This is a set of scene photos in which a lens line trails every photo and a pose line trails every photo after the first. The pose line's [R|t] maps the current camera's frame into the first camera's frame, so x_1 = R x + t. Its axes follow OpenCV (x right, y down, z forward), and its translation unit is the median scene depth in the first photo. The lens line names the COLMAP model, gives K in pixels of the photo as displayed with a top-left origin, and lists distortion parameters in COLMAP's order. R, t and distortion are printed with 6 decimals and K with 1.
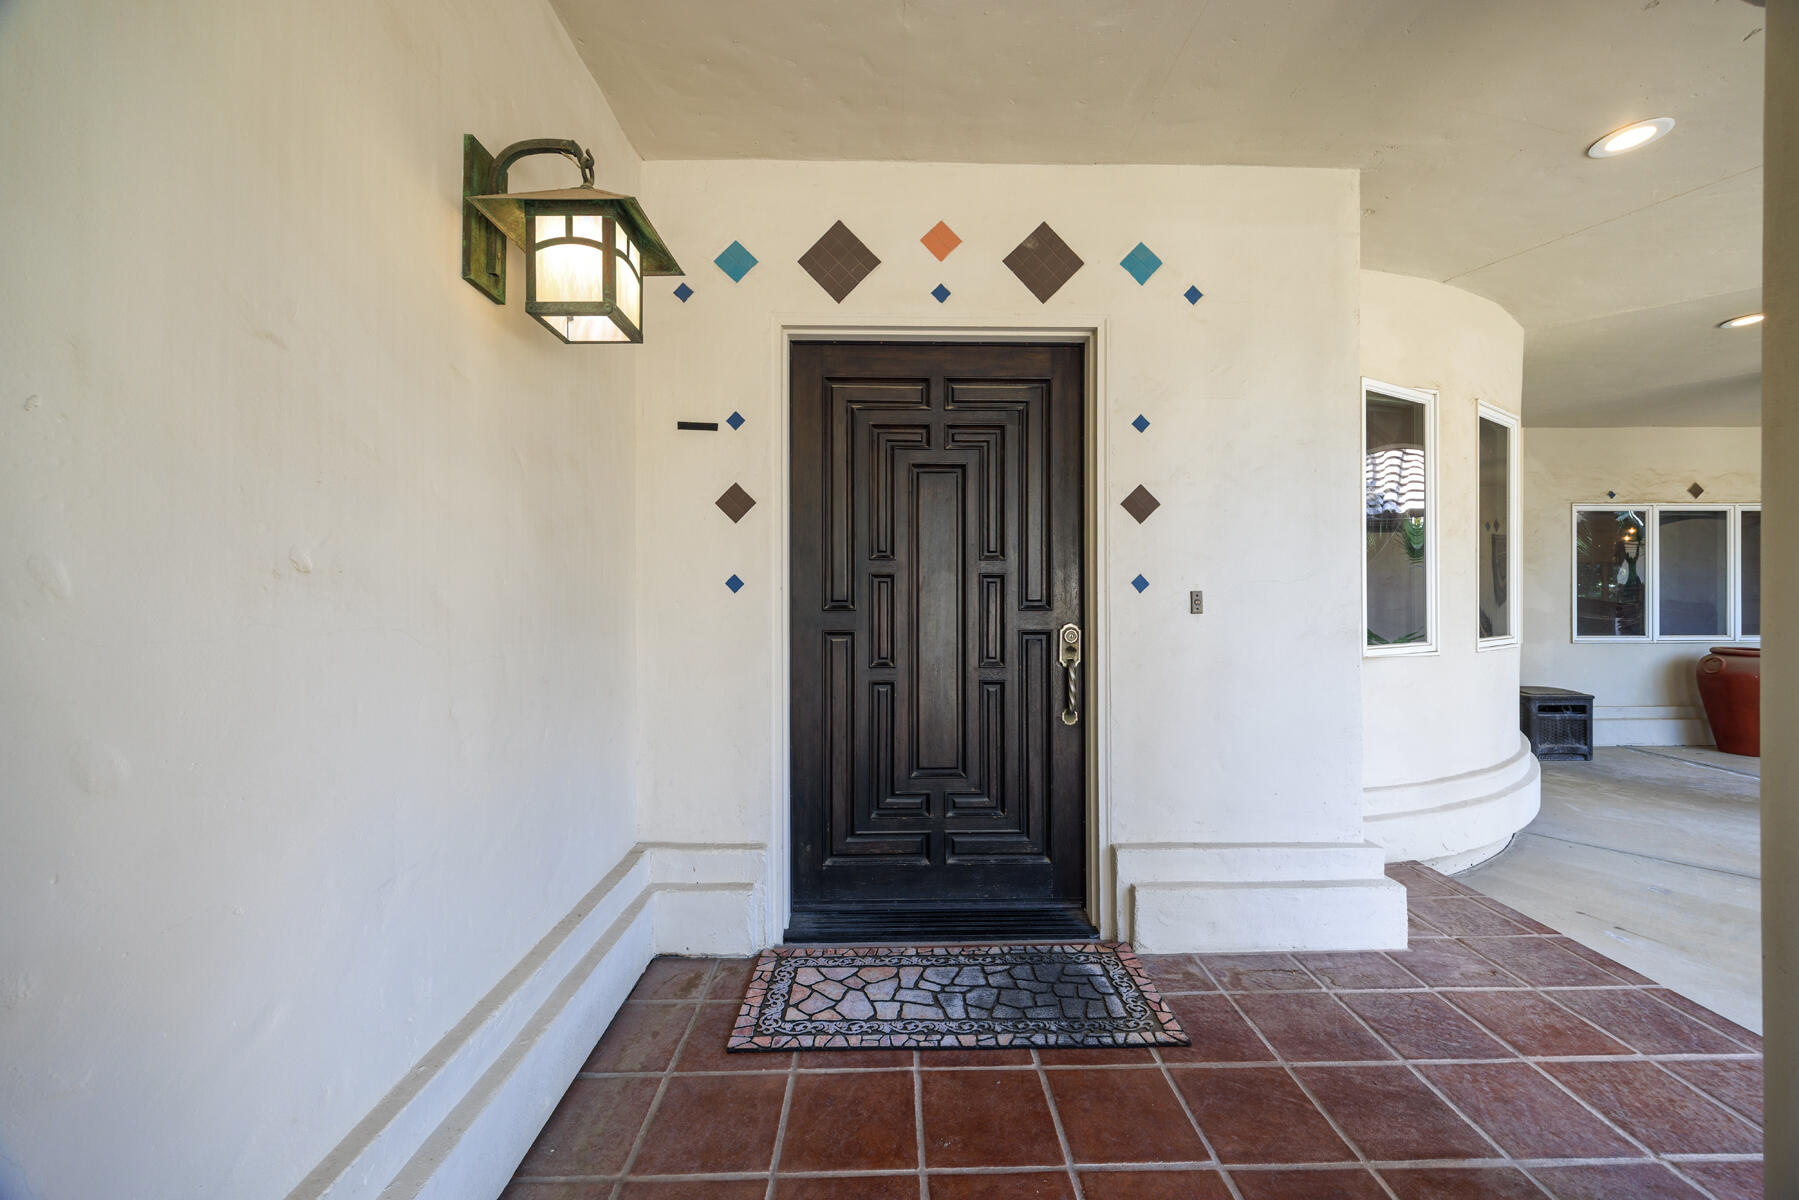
lens RADIAL K [[706.4, 0, 901.4], [0, 706.4, 593.7], [0, 0, 1]] dist [0.002225, -0.000087]
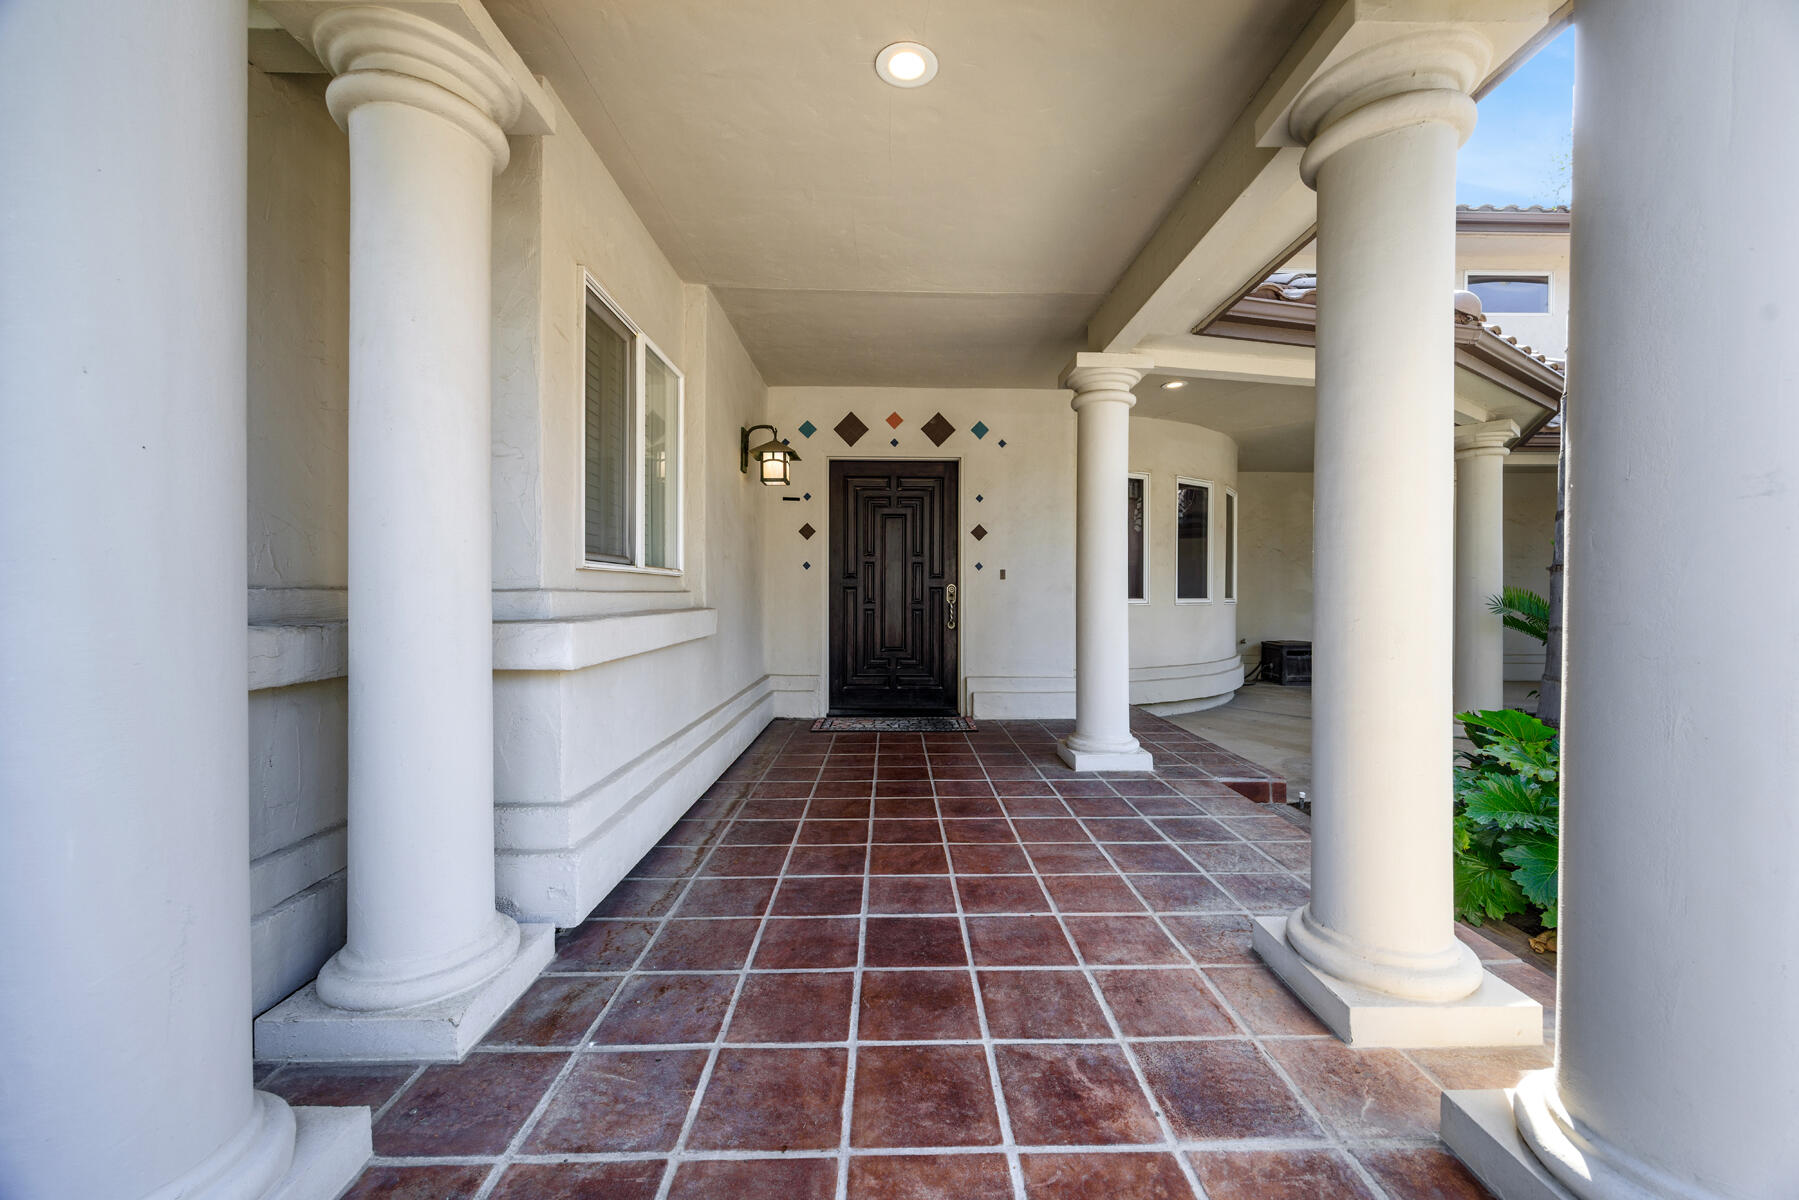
lens RADIAL K [[706.4, 0, 897.8], [0, 706.4, 594.1], [0, 0, 1]] dist [0.002225, -0.000087]
pose [[0.999974, 0.004362, -0.005804, 0.082885], [-0.004359, 0.999990, 0.000495, 0.077309], [0.005807, -0.000469, 0.999983, -1.344690]]
